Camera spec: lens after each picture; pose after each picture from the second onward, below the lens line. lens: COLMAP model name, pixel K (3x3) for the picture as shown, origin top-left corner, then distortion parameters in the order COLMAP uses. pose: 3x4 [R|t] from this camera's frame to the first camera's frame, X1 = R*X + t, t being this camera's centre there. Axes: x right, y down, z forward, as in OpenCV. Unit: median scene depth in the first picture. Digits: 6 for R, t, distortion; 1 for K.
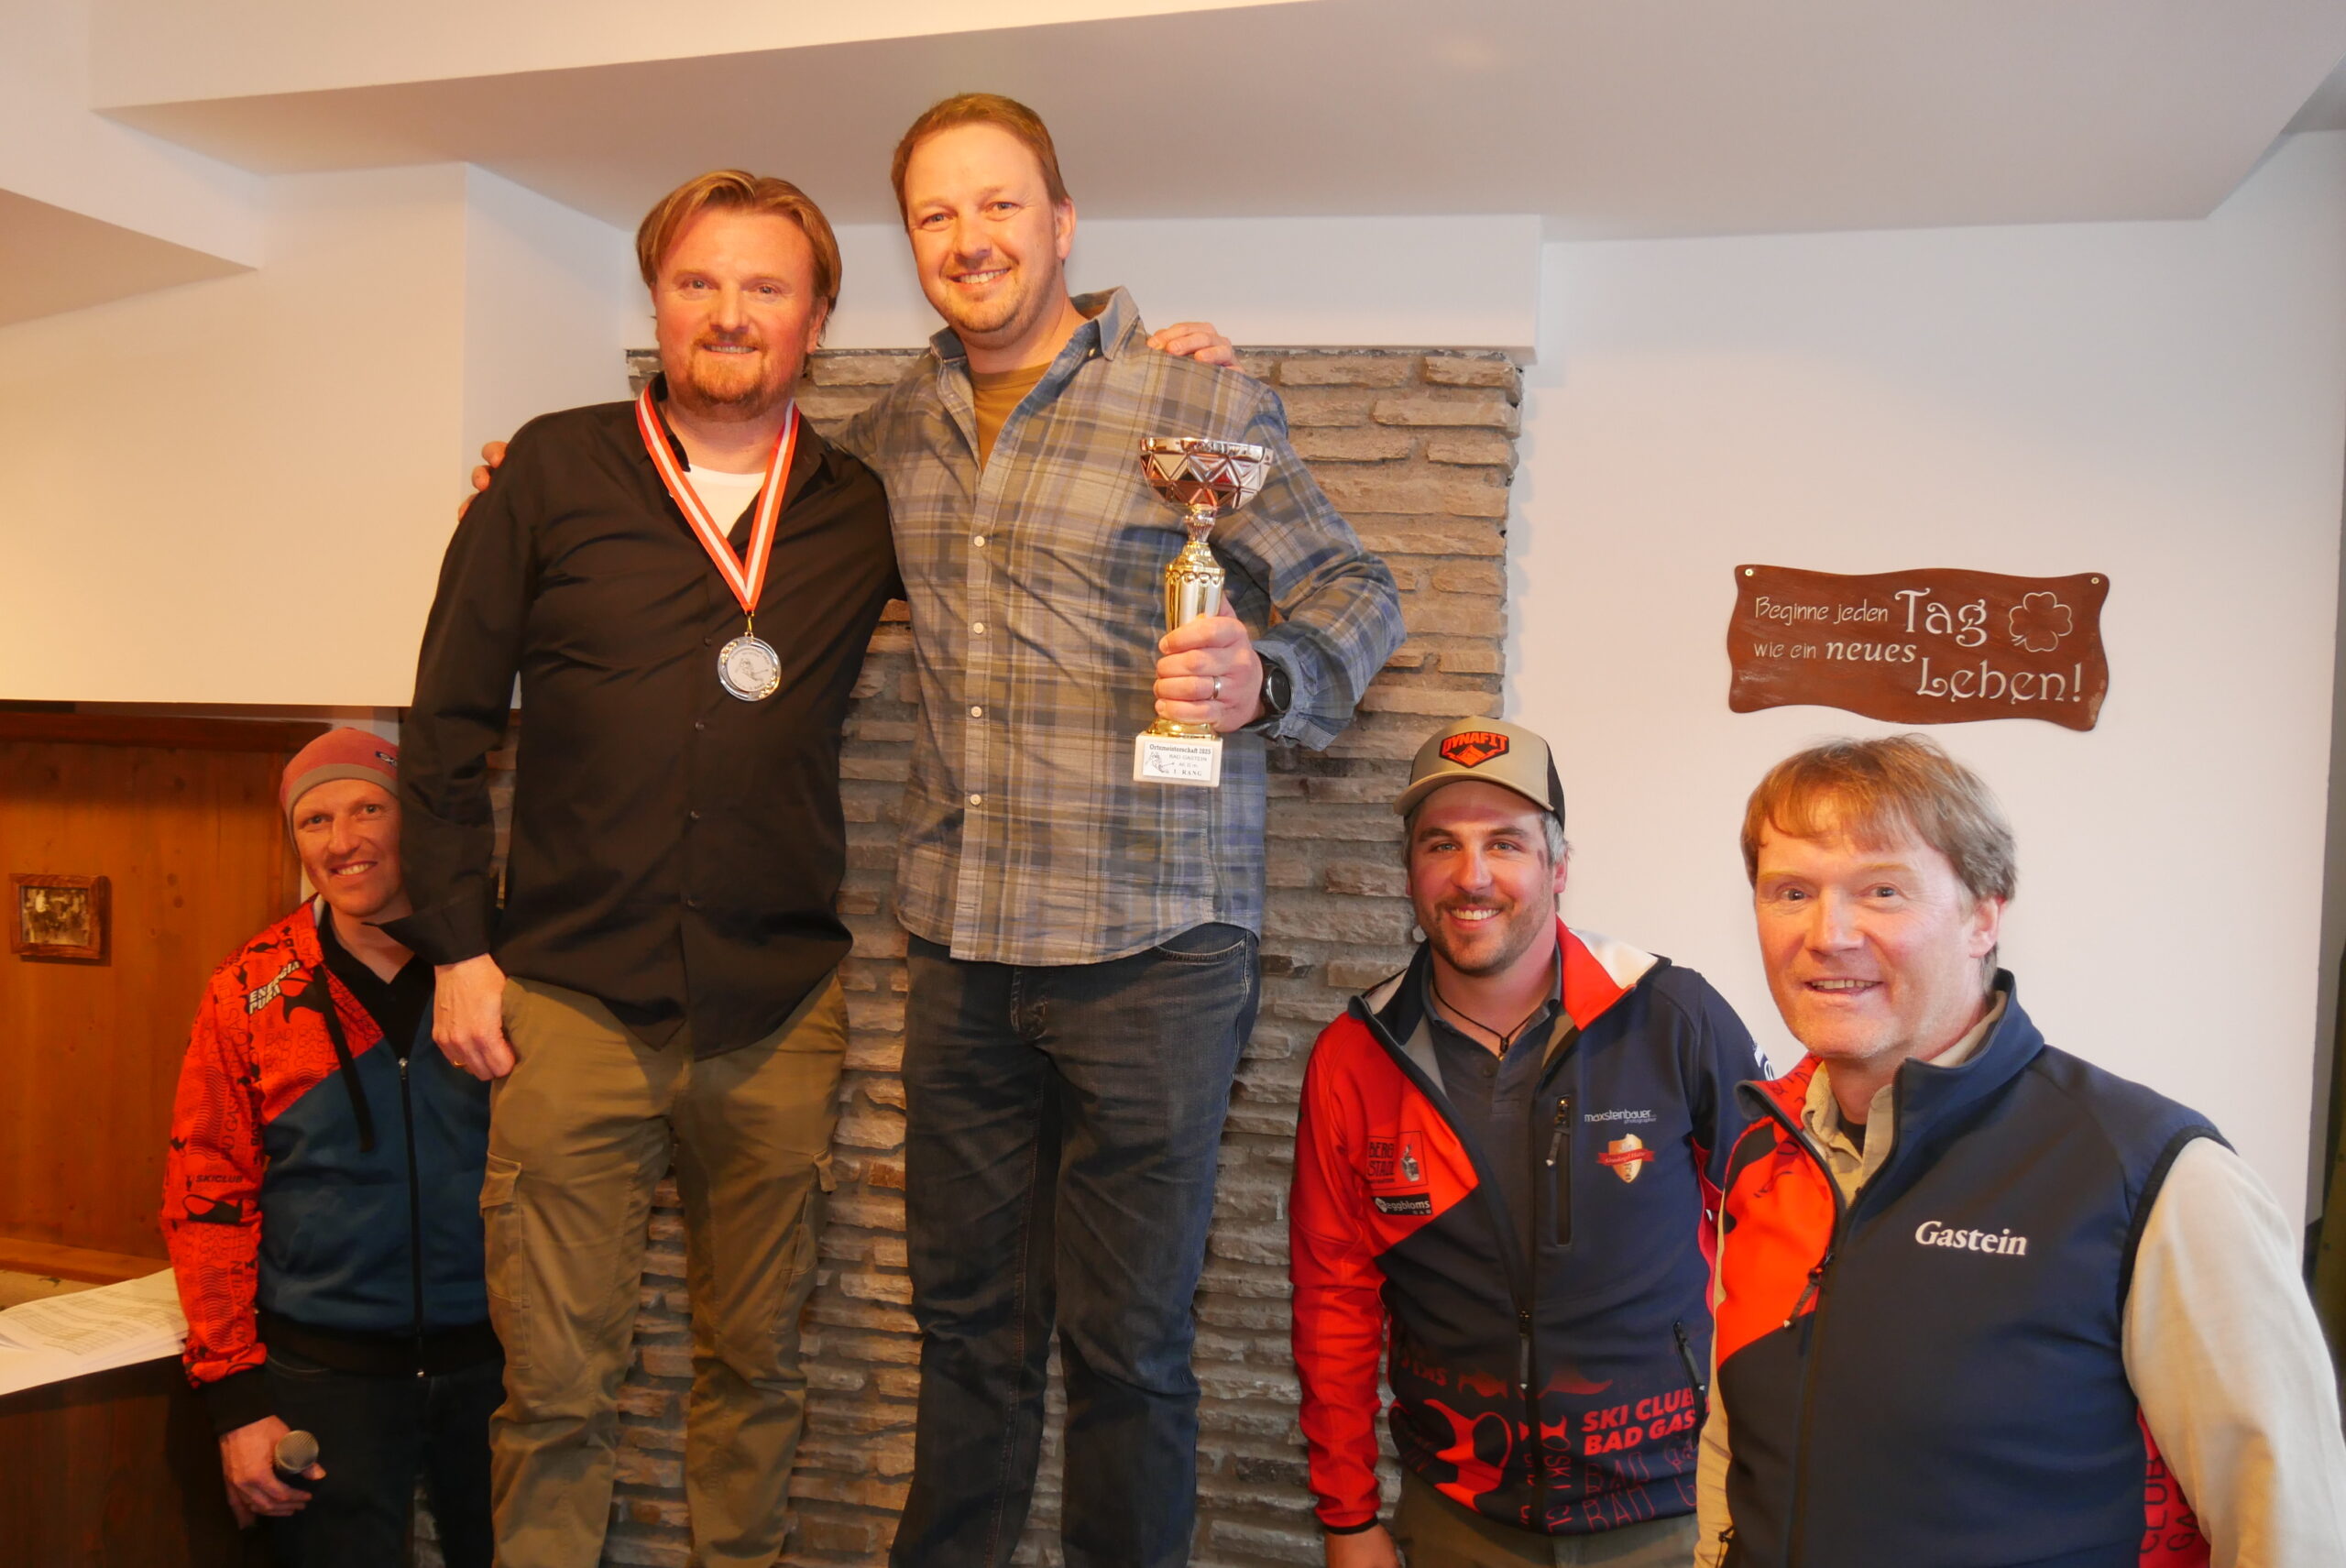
lens RADIAL K [[1962.9, 0, 1178.7], [0, 1962.9, 802.1], [0, 0, 1]] dist [-0.060670, 0.049756]
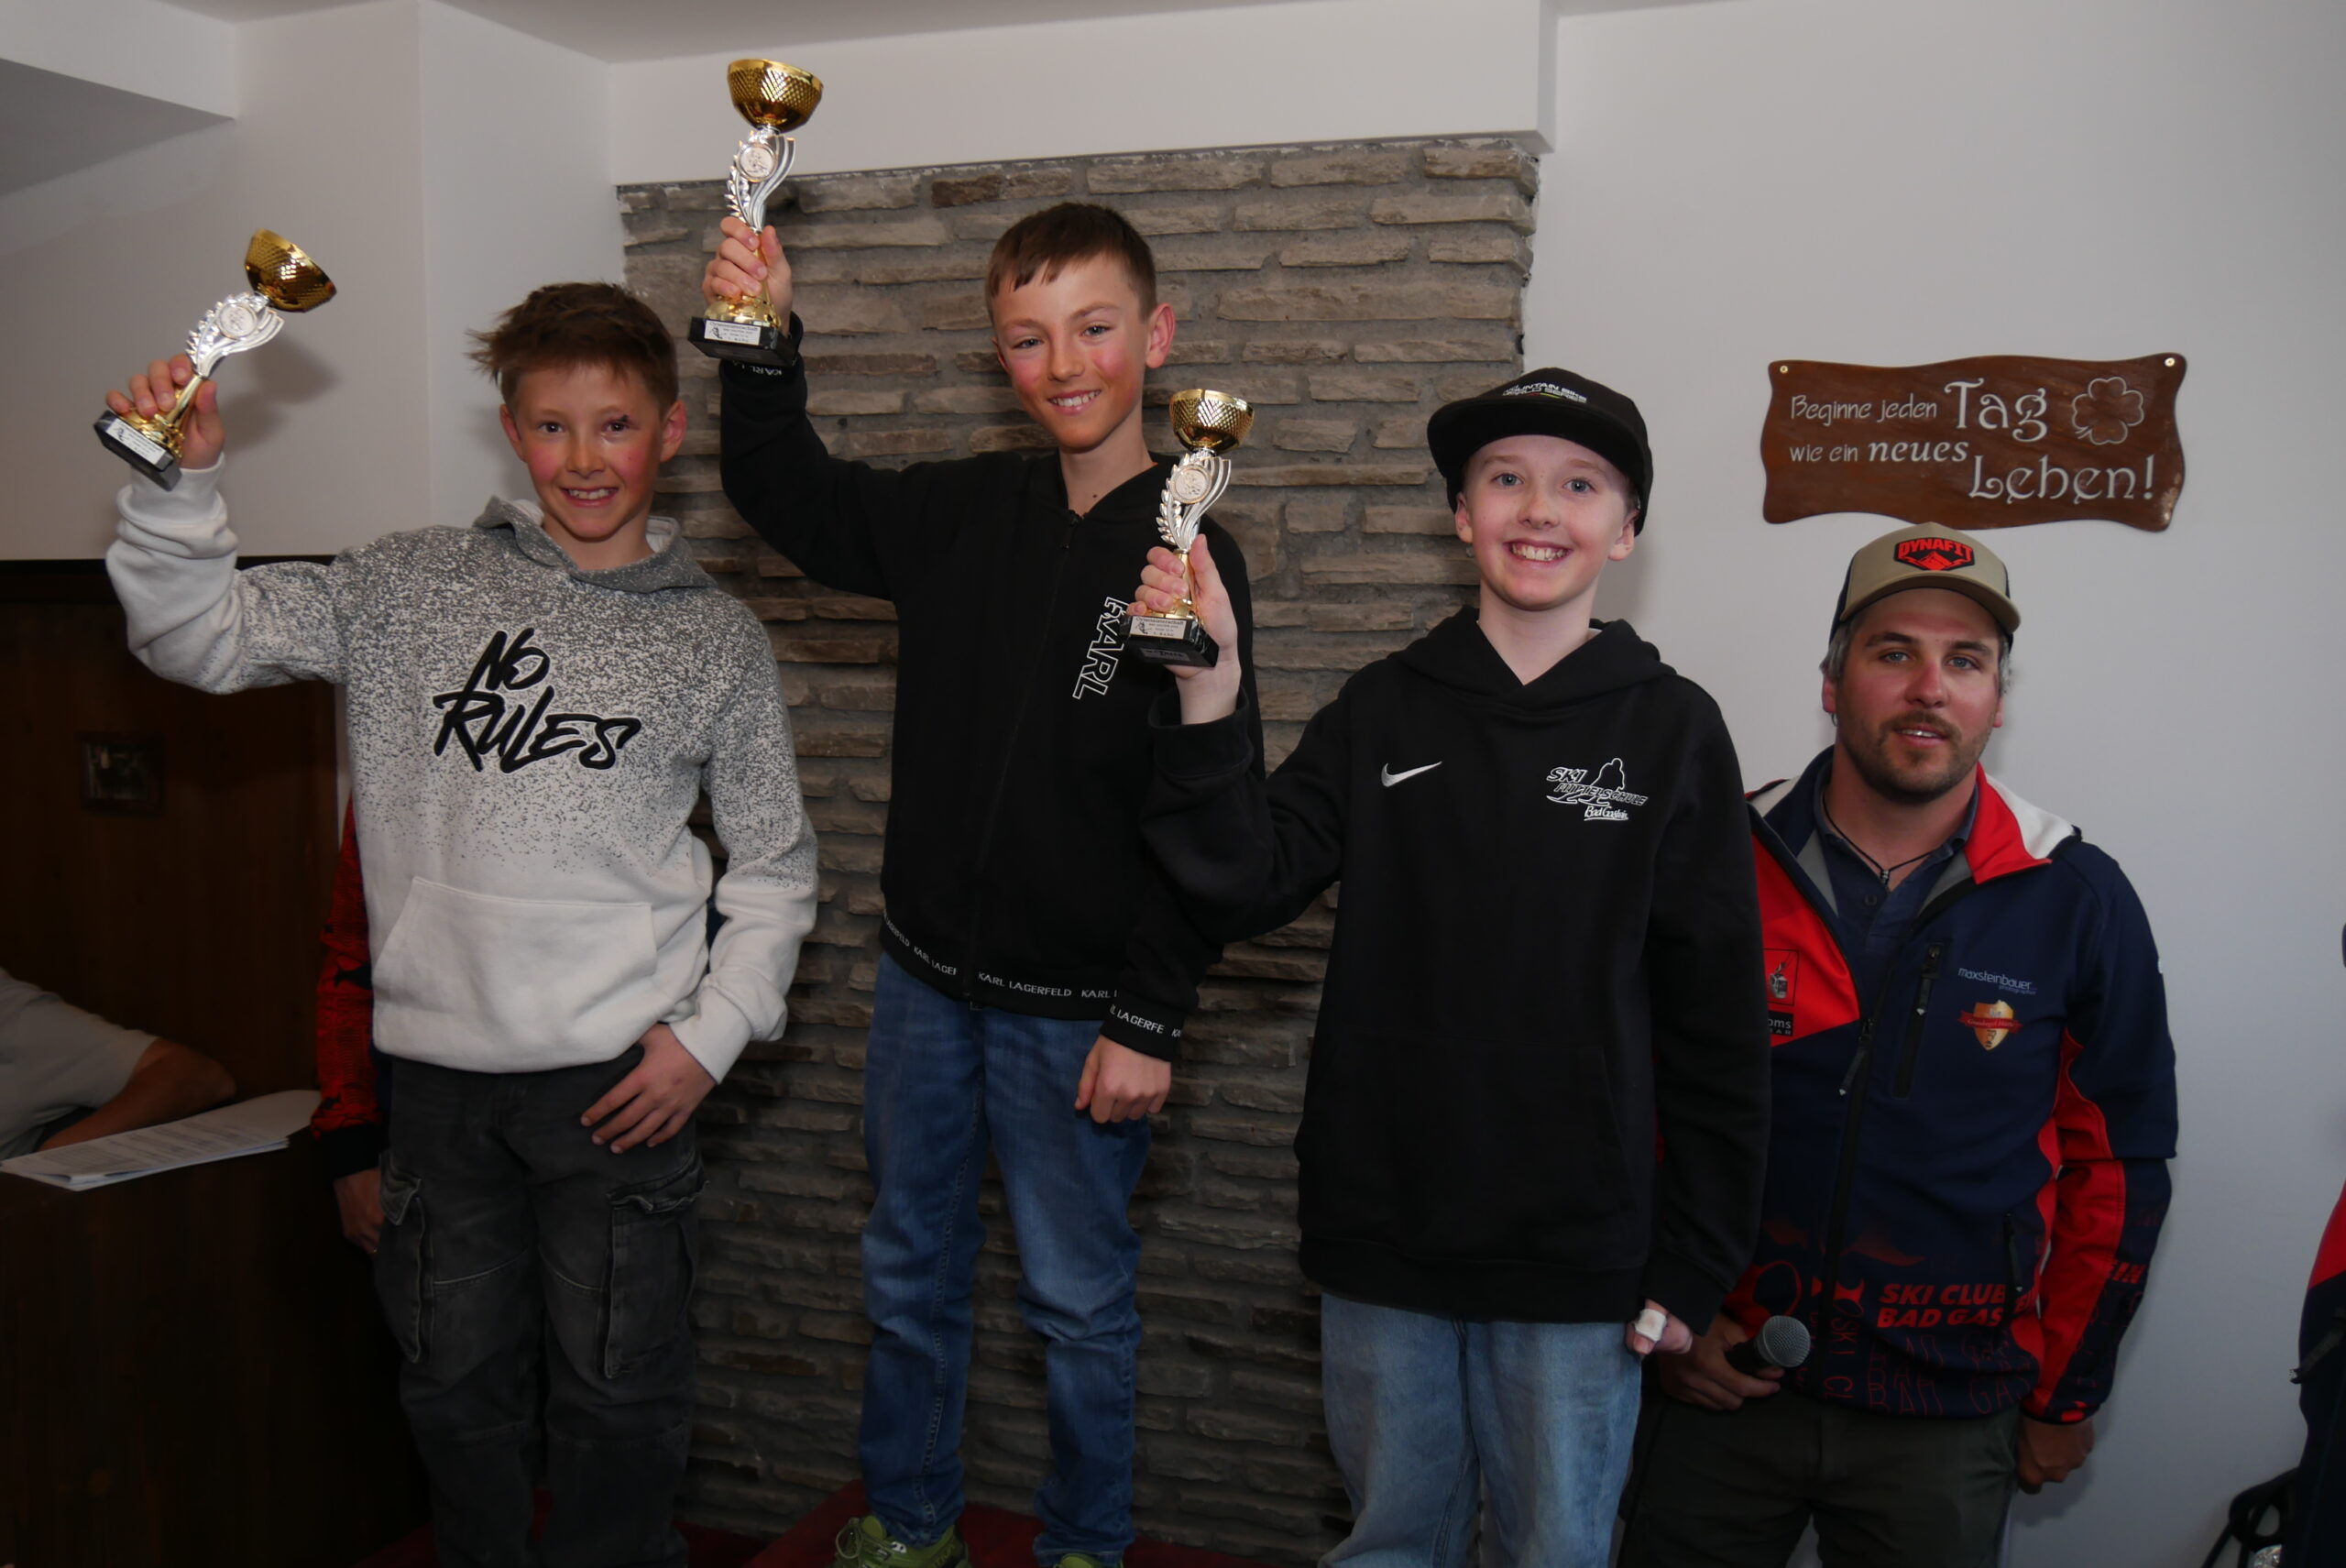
lens RADIAL K [[1989.1, 0, 1176.4], [0, 1989.1, 804.1], [0, 0, 1]] dist [-0.052686, 0.029921]
pose [[0.992229, -0.011548, -0.123885, 0.121234], [0.019893, 0.997599, 0.066338, 0.018904], [0.122821, -0.068287, 0.990077, 0.032120]]
